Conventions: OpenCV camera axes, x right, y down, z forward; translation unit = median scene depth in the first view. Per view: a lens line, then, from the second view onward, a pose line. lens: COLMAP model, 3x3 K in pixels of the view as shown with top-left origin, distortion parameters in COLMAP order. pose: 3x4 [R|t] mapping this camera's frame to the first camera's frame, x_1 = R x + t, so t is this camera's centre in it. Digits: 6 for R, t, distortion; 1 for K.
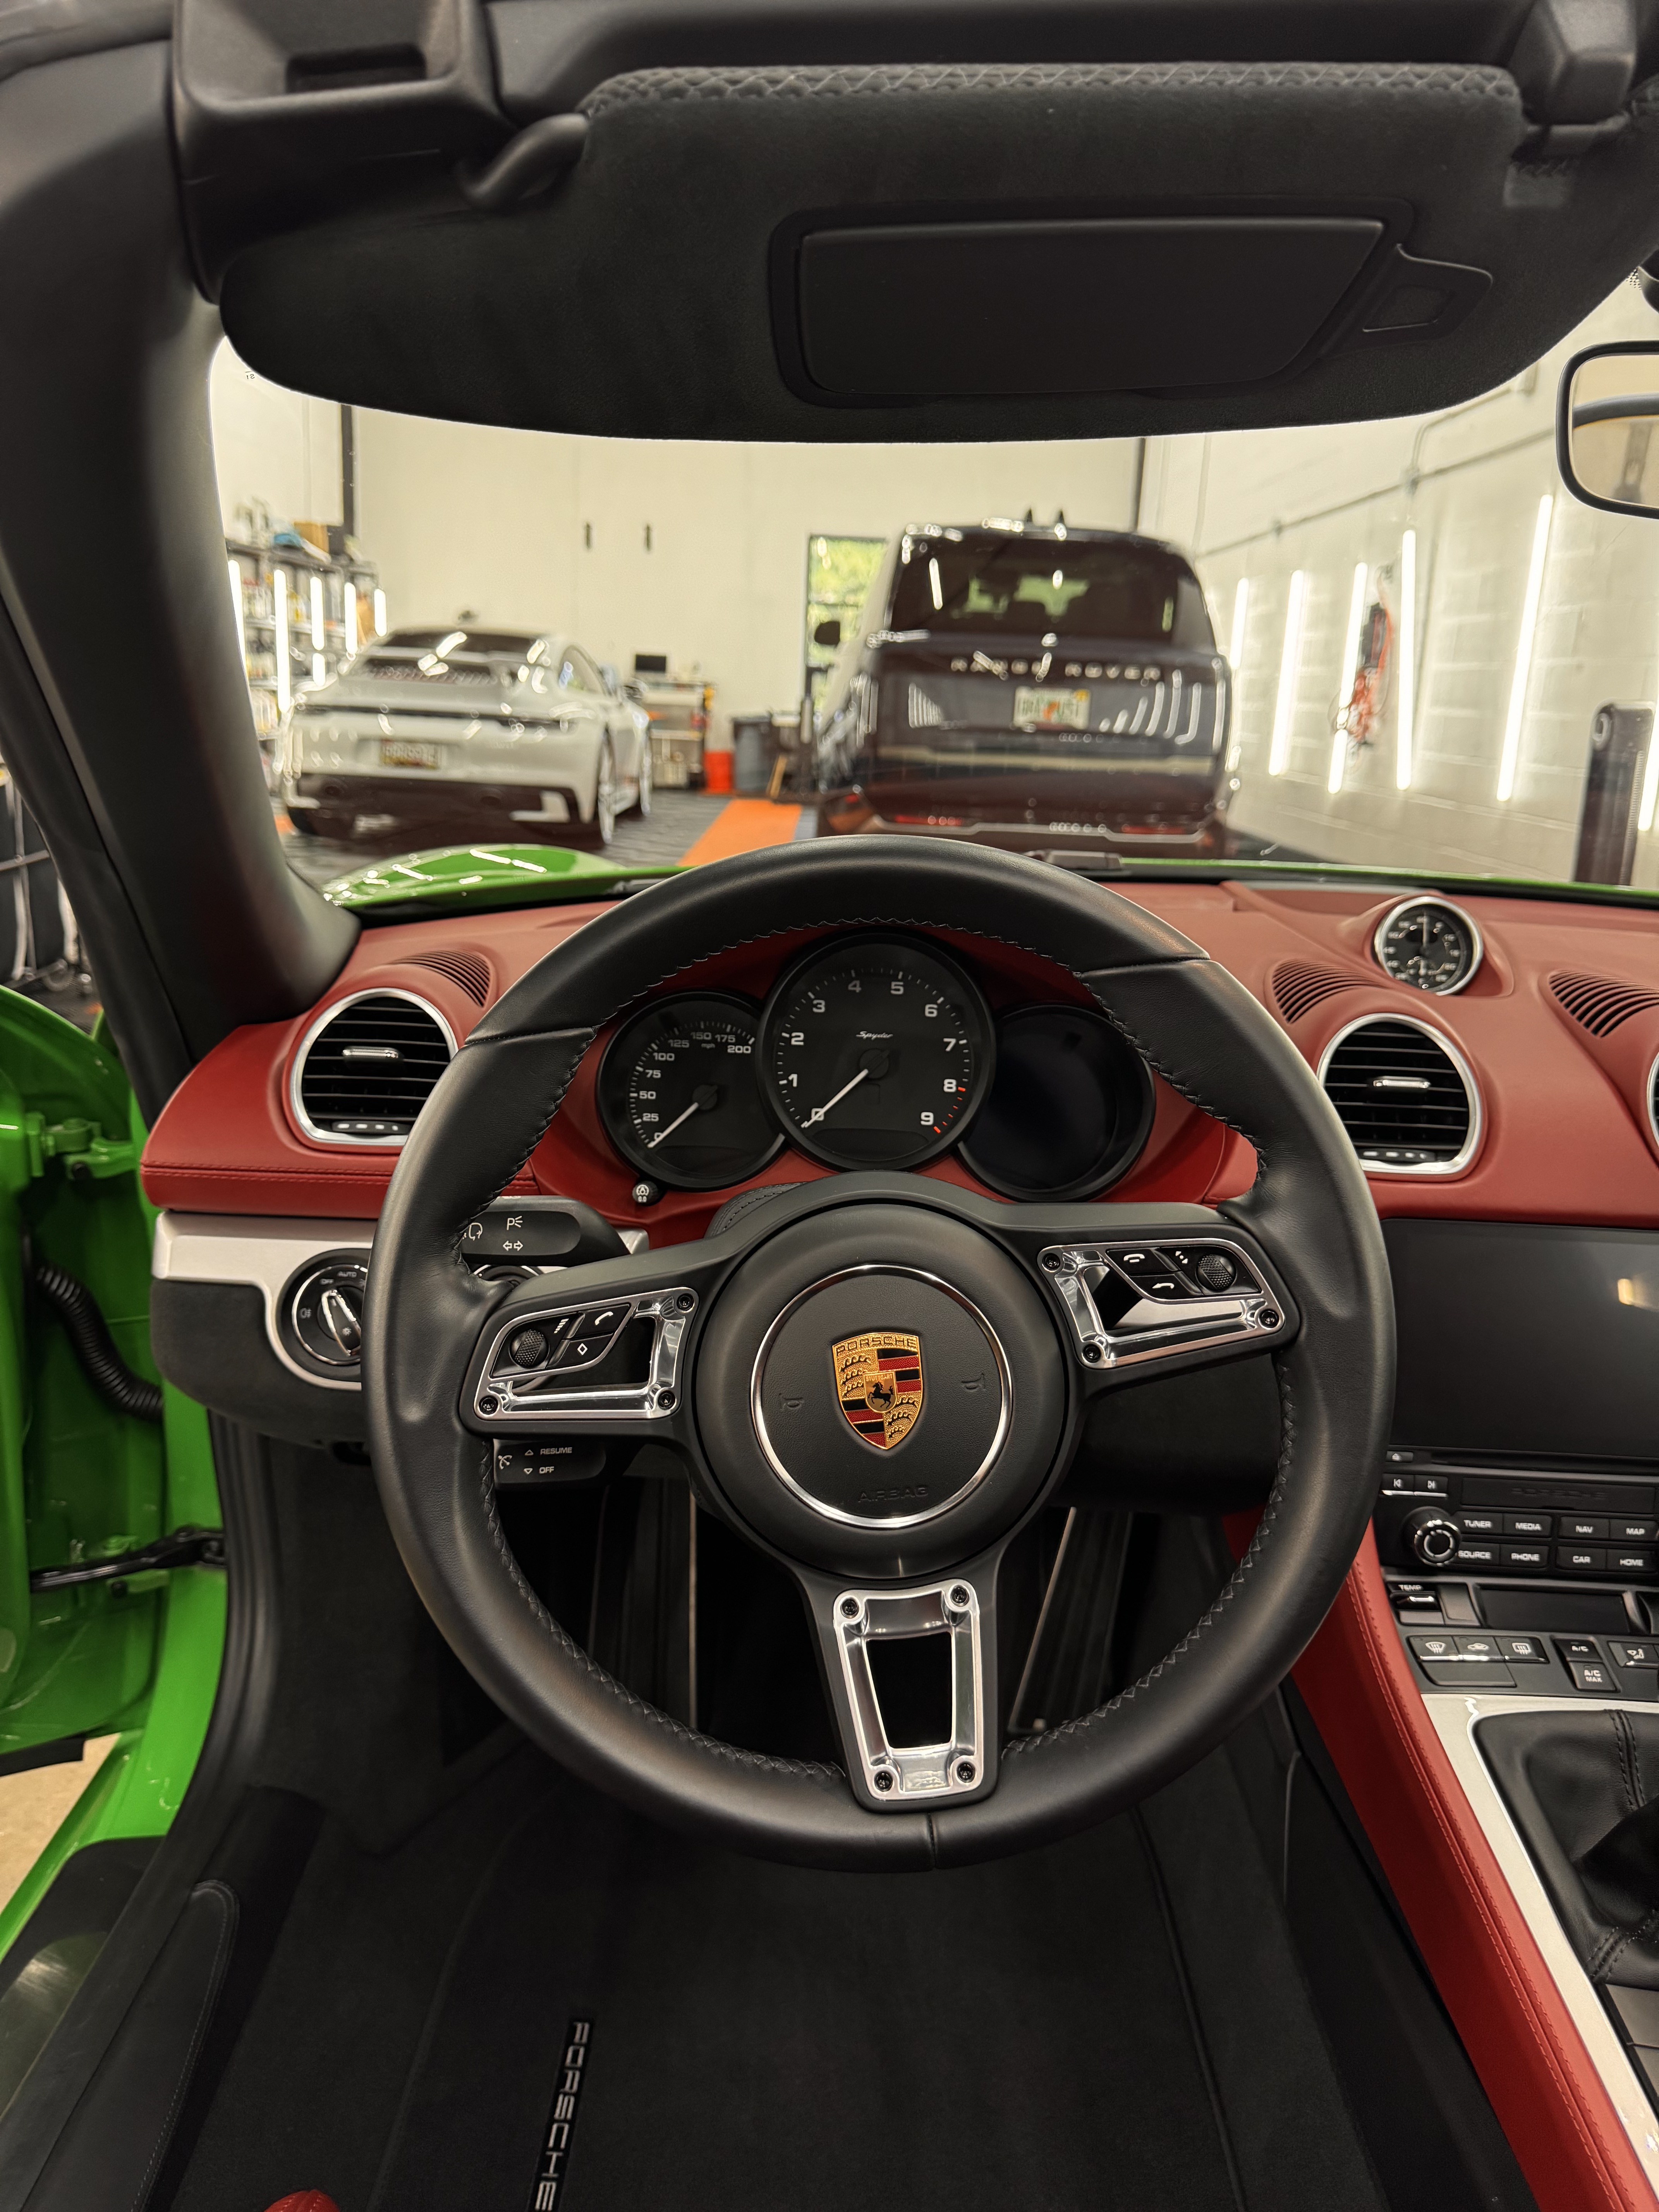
lens RADIAL K [[1587.9, 0, 825.8], [0, 1587.9, 1107.7], [0, 0, 1]] dist [0.004697, -0.002038]
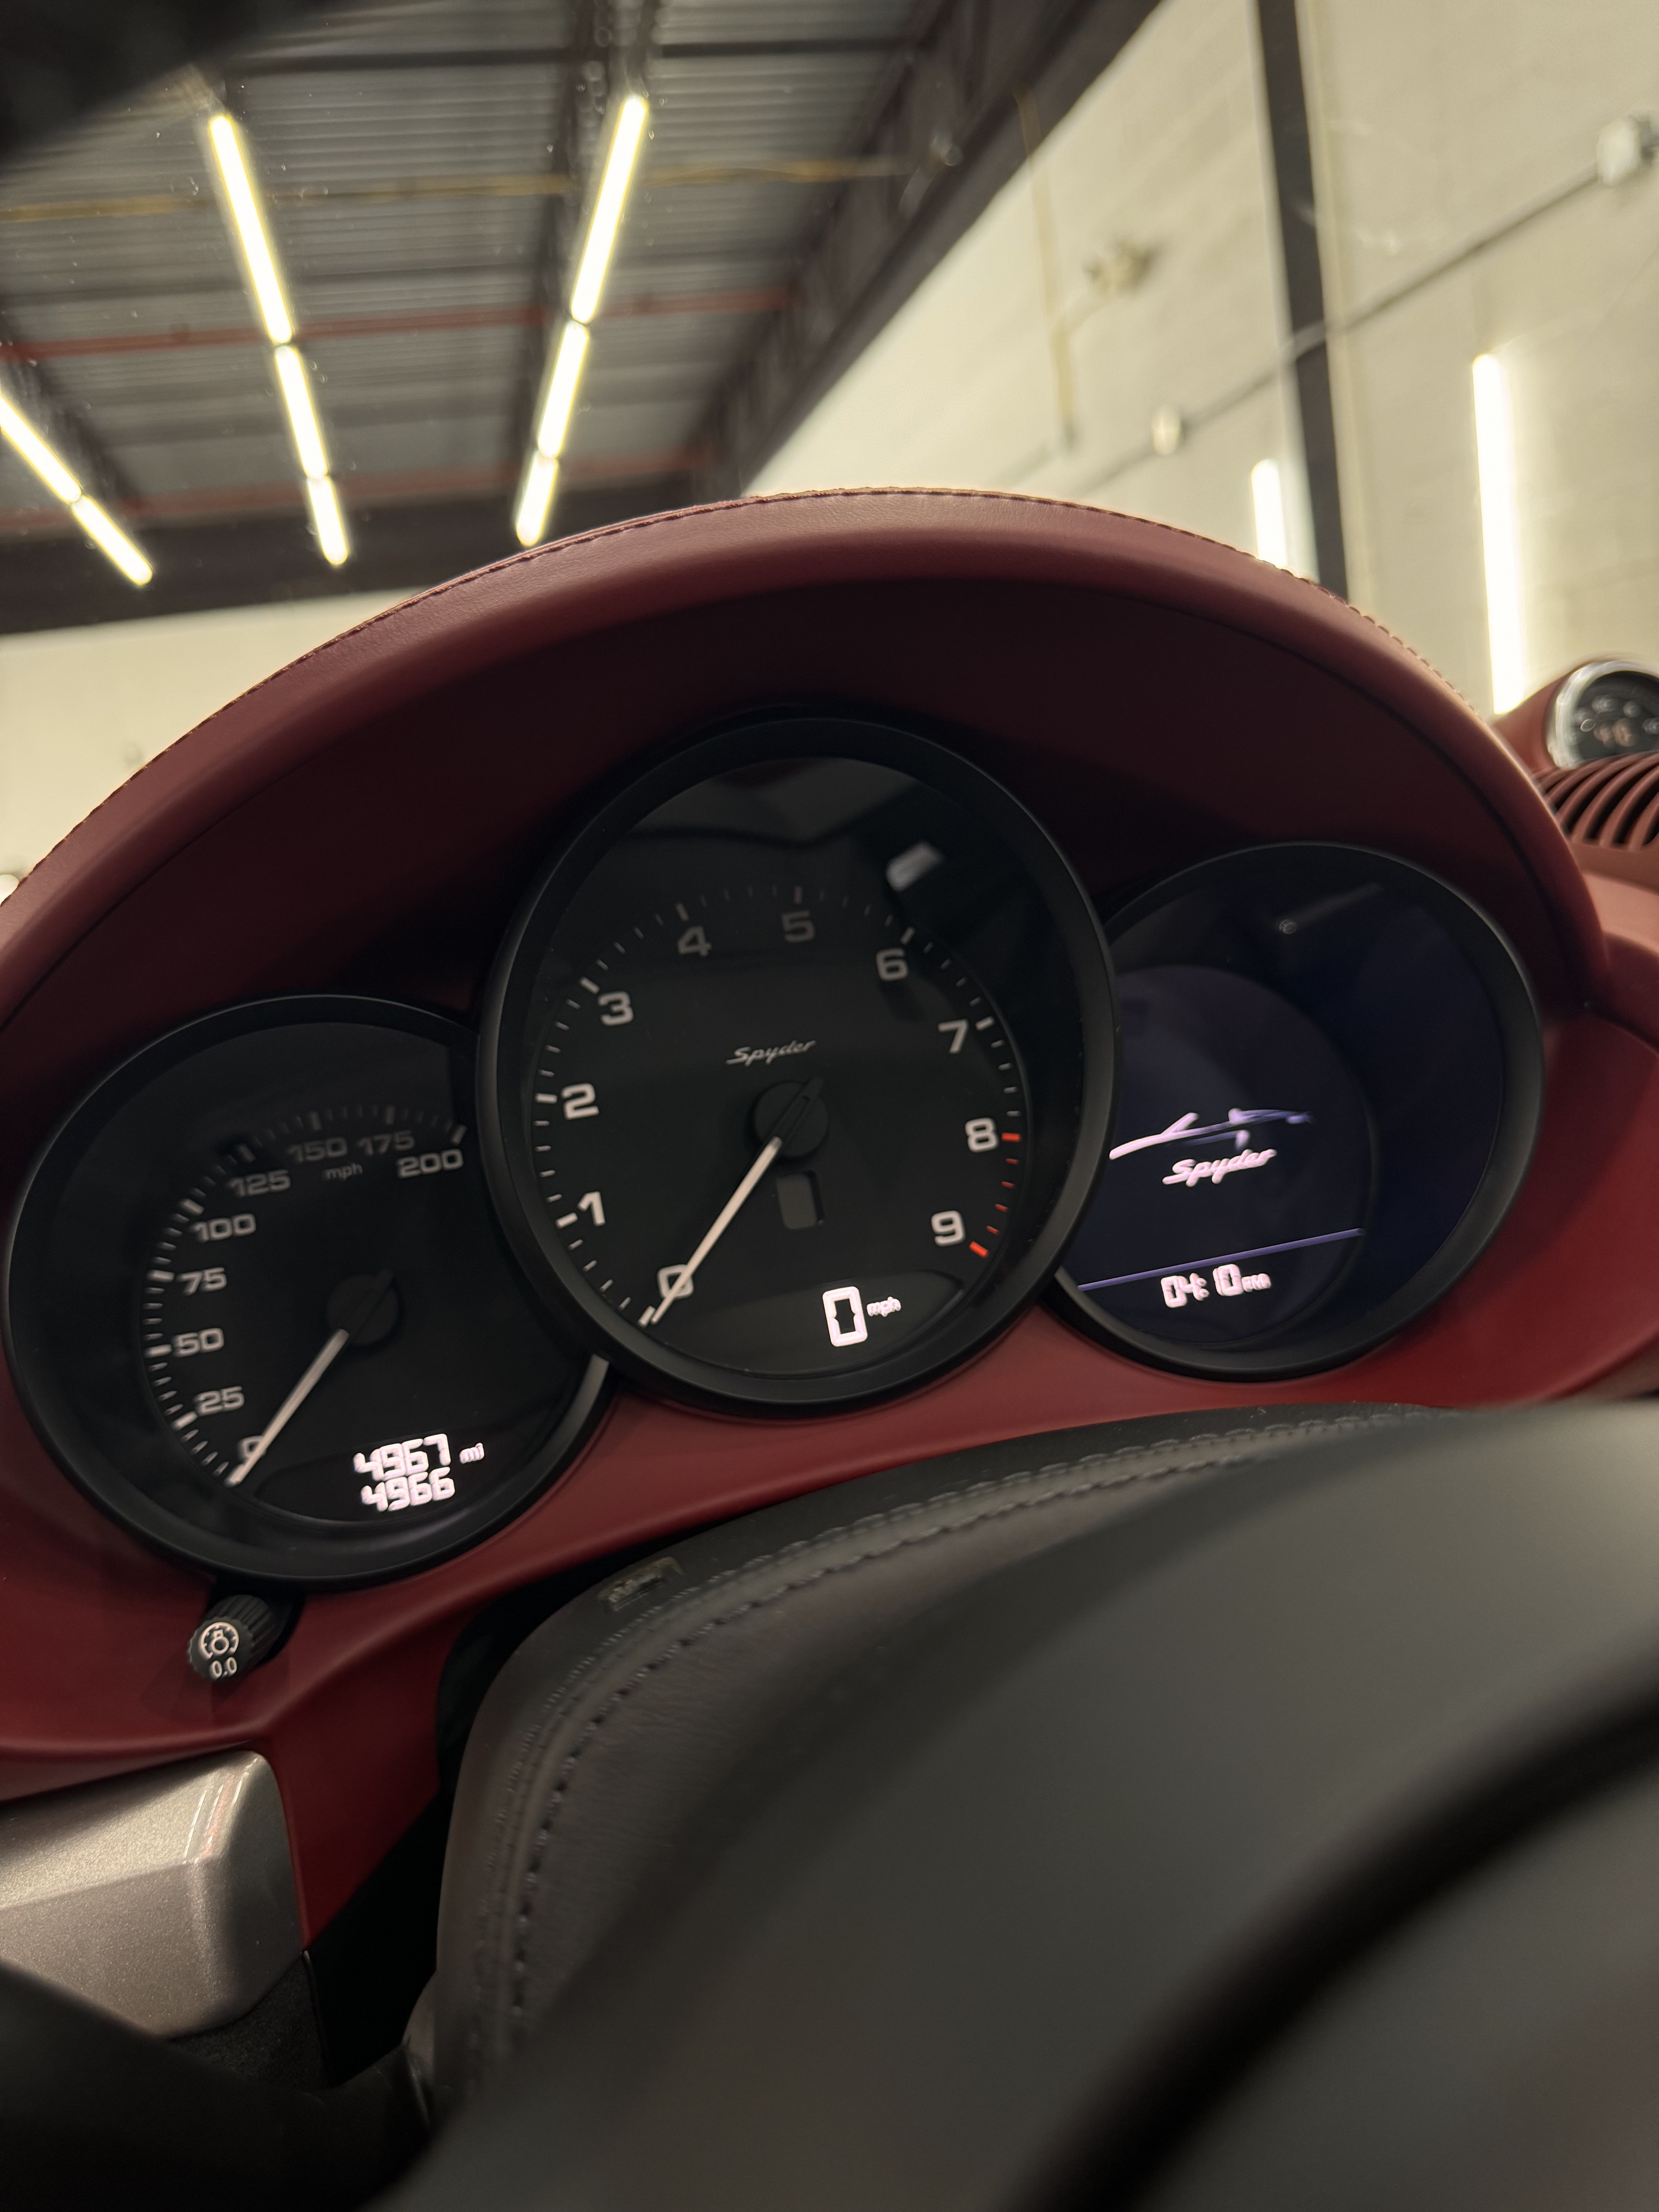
lens RADIAL K [[1587.9, 0, 844.5], [0, 1587.9, 1103.7], [0, 0, 1]] dist [0.004697, -0.002038]
pose [[0.950886, -0.208245, 0.229019, -0.044598], [0.232427, 0.968984, -0.083949, 0.003967], [-0.204434, 0.133056, 0.969795, 0.618024]]
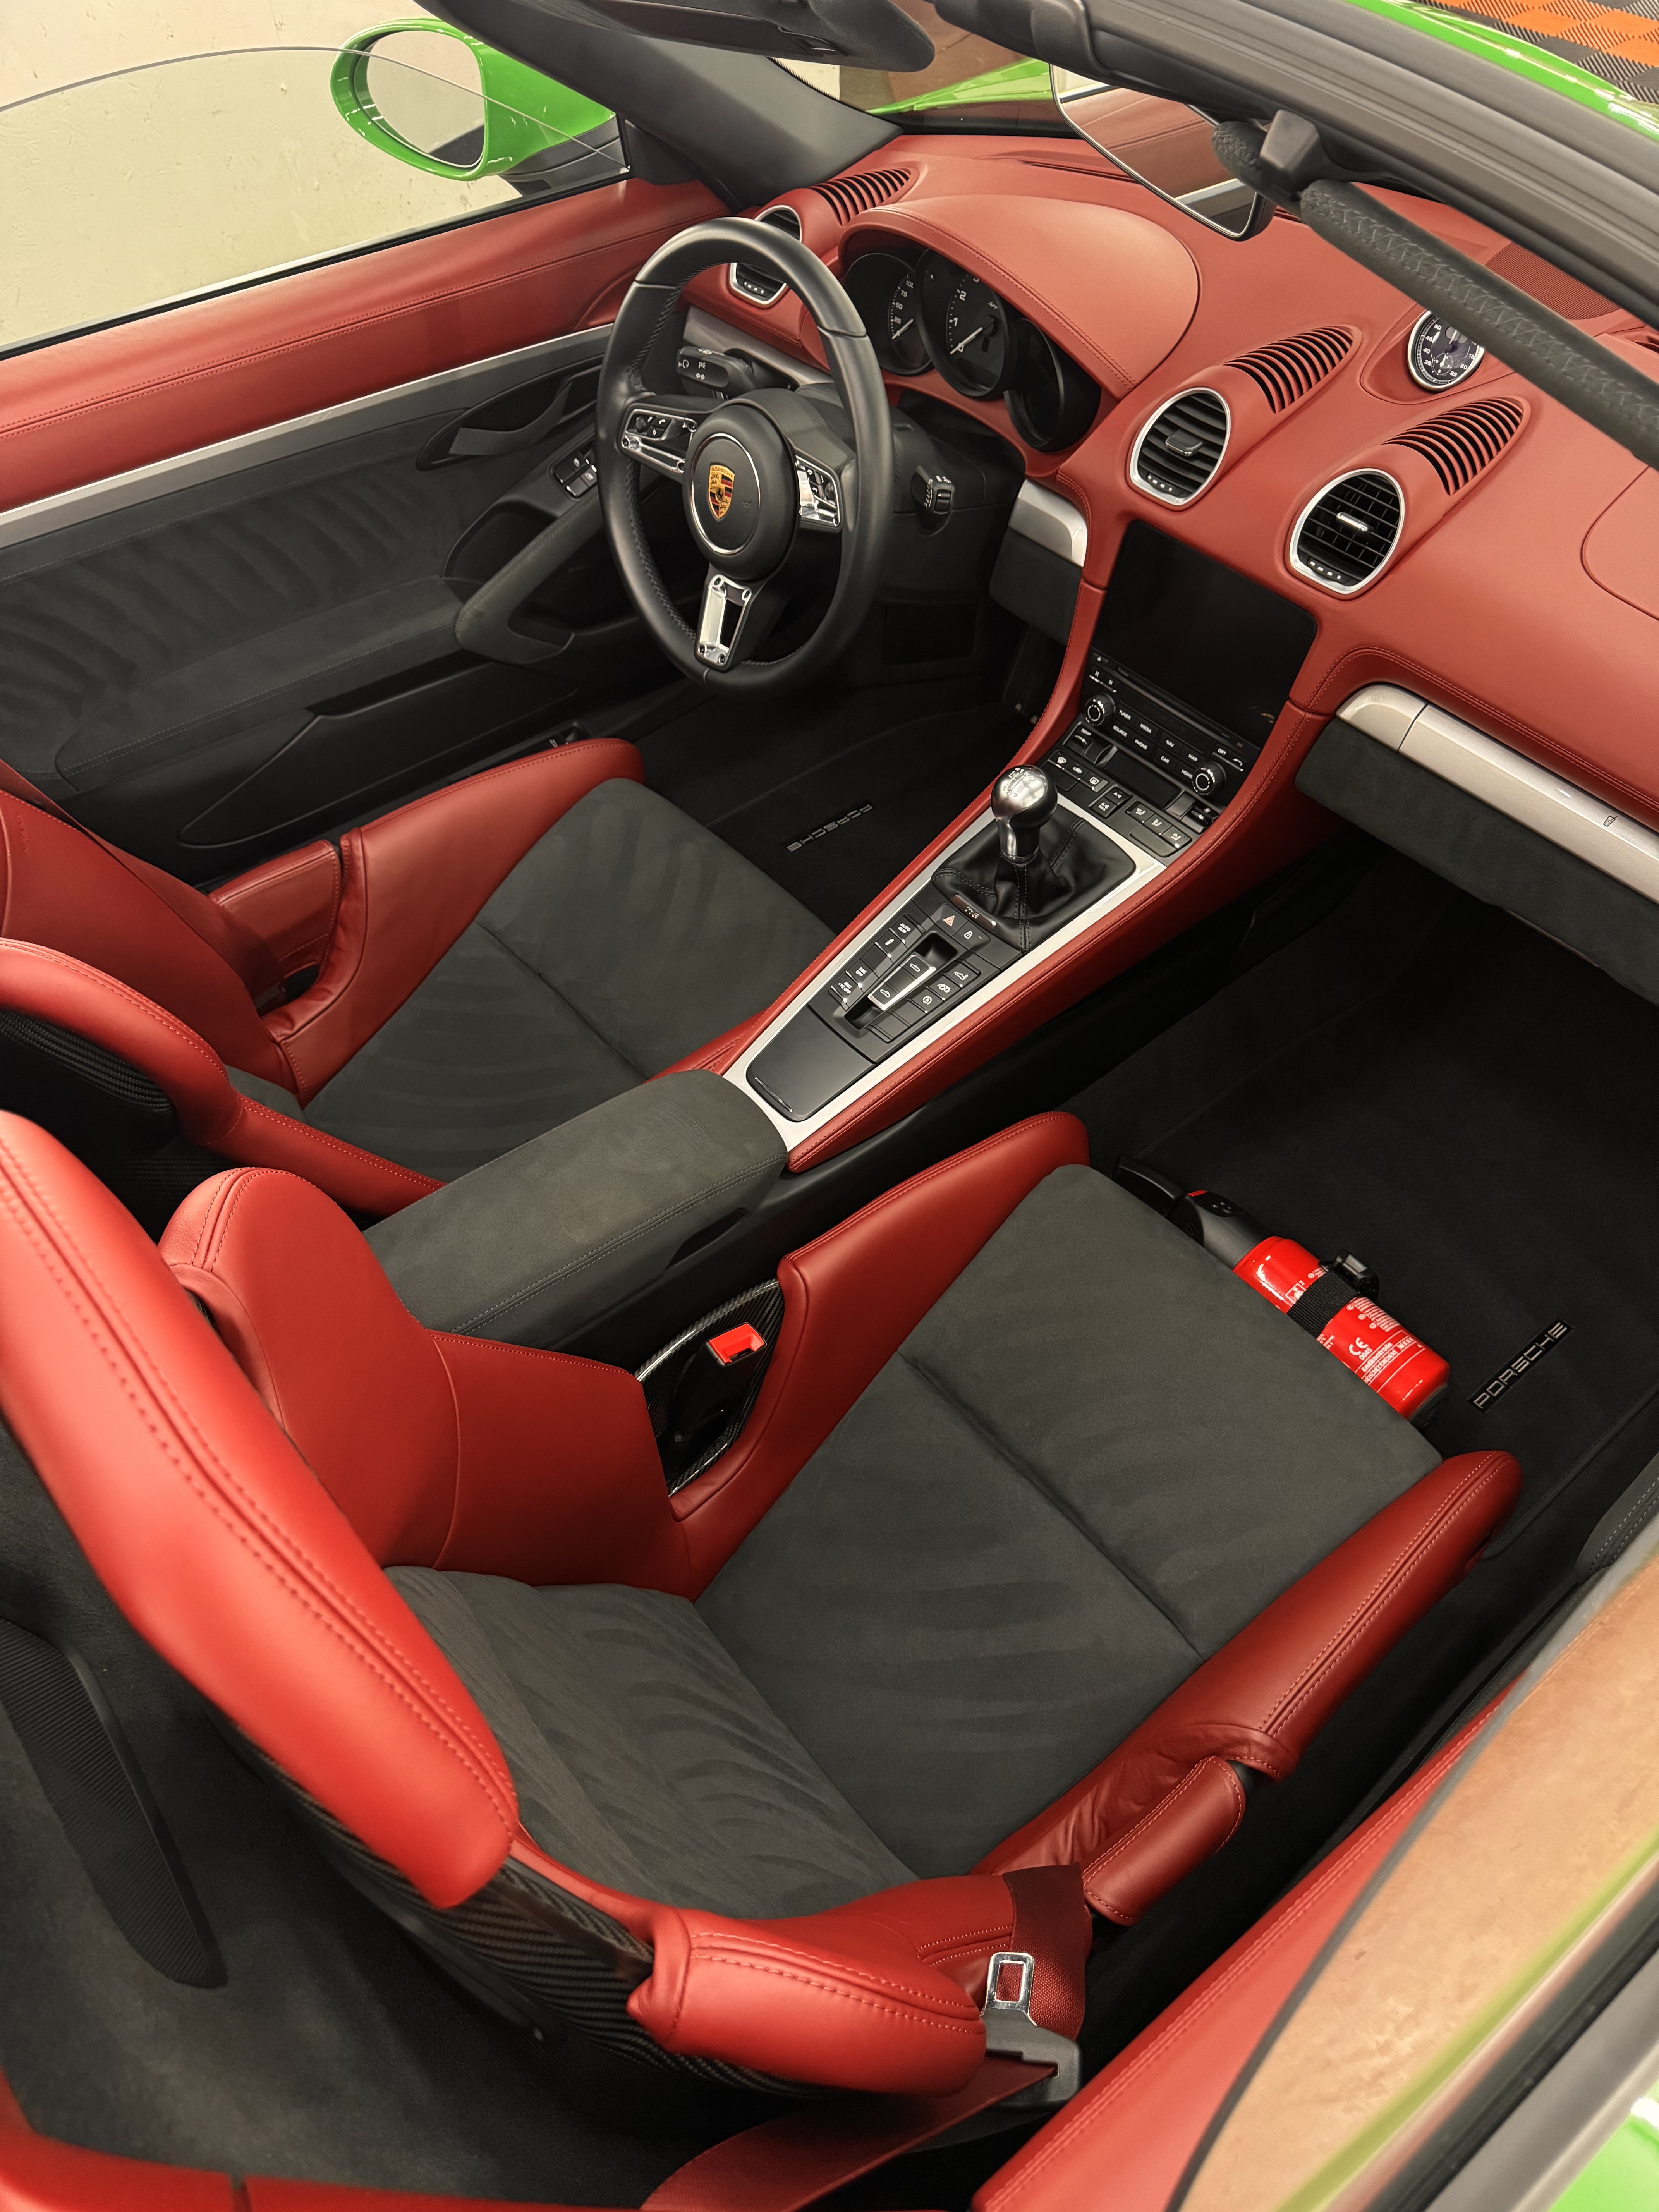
lens RADIAL K [[1587.9, 0, 829.0], [0, 1587.9, 1104.7], [0, 0, 1]] dist [0.004697, -0.002038]
pose [[0.654475, 0.544885, -0.524178, 1.233767], [-0.157824, 0.776462, 0.610080, -0.380777], [0.739428, -0.316555, 0.594171, -0.368529]]
